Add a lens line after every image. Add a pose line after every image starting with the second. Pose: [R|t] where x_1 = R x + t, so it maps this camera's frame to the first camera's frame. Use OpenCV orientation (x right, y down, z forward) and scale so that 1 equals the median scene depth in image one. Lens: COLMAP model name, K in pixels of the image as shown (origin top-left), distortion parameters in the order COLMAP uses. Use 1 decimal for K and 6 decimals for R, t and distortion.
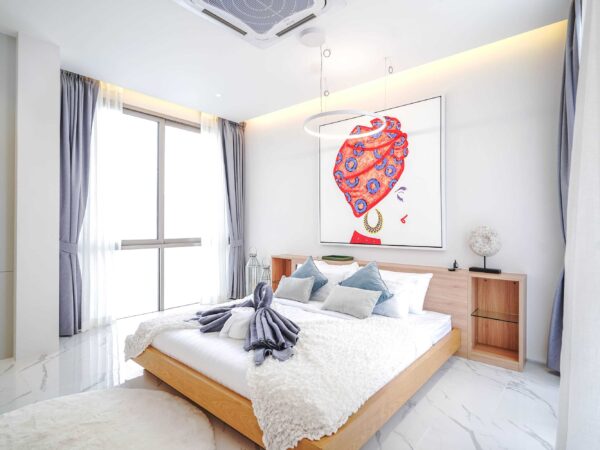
lens RADIAL K [[321.5, 0, 296.0], [0, 321.5, 224.8], [0, 0, 1]] dist [-0.013065, 0.001702]
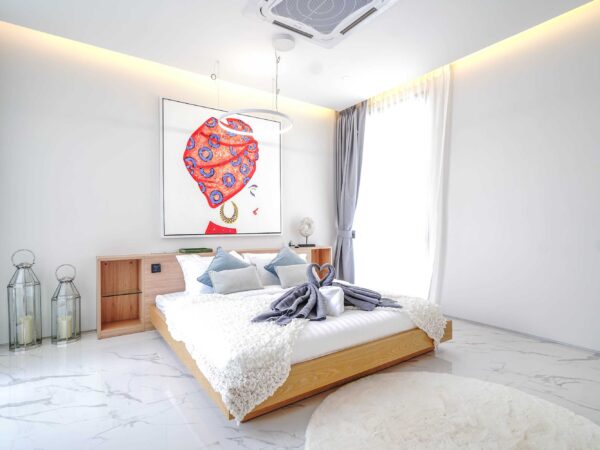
lens RADIAL K [[321.5, 0, 302.7], [0, 321.5, 226.0], [0, 0, 1]] dist [-0.013065, 0.001702]
pose [[0.253946, -0.006111, 0.967199, -0.732949], [0.003102, 0.999980, 0.005503, 0.029320], [-0.967213, 0.001603, 0.253960, 0.482383]]
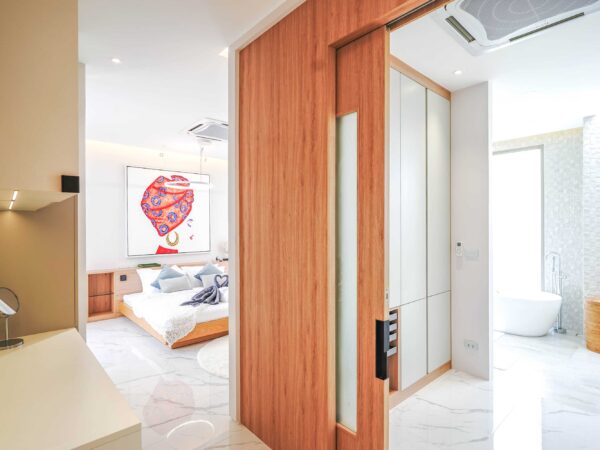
lens RADIAL K [[321.5, 0, 297.9], [0, 321.5, 225.2], [0, 0, 1]] dist [-0.013065, 0.001702]
pose [[0.136809, -0.000569, 0.990597, -1.248893], [0.003697, 0.999993, 0.000064, -0.076061], [-0.990591, 0.003653, 0.136810, 0.159377]]
